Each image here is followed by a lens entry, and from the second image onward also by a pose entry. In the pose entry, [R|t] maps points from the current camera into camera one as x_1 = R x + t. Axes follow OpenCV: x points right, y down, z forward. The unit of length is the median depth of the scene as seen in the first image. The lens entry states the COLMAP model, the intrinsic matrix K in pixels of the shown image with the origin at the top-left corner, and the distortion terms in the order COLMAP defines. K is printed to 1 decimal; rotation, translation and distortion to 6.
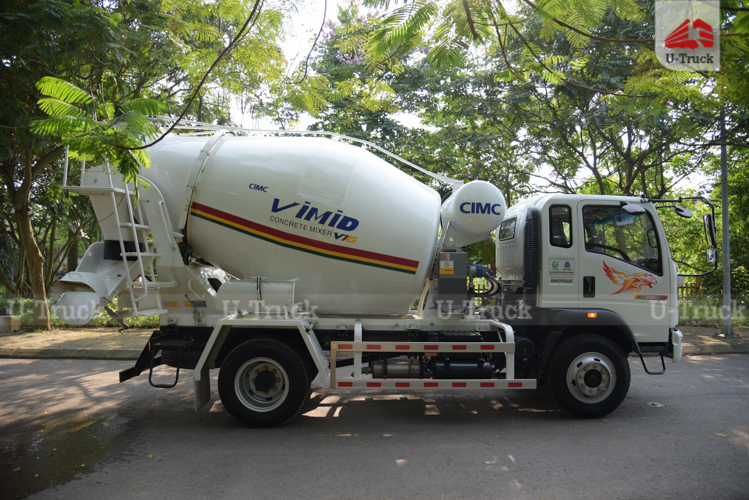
lens RADIAL K [[511.3, 0, 373.2], [0, 511.3, 250.1], [0, 0, 1]] dist [-0.112155, 0.049572]
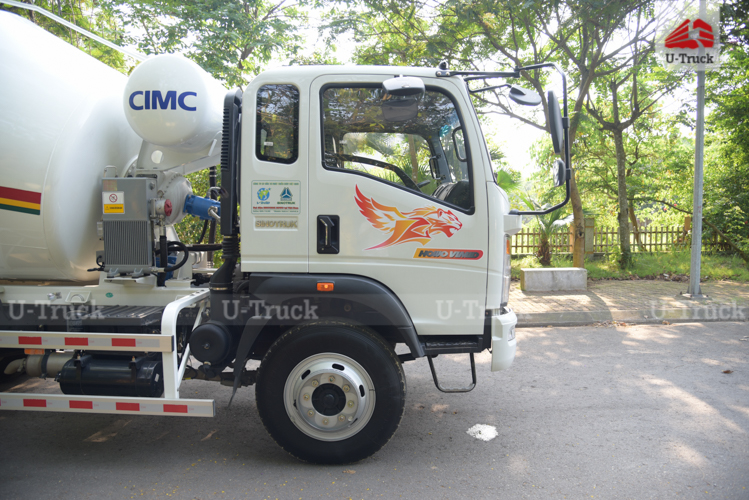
lens RADIAL K [[511.3, 0, 372.5], [0, 511.3, 250.3], [0, 0, 1]] dist [-0.112155, 0.049572]
pose [[0.999338, -0.006379, -0.035803, 0.496797], [0.010274, 0.993914, 0.109680, 0.030000], [0.034886, -0.109975, 0.993322, 0.445569]]
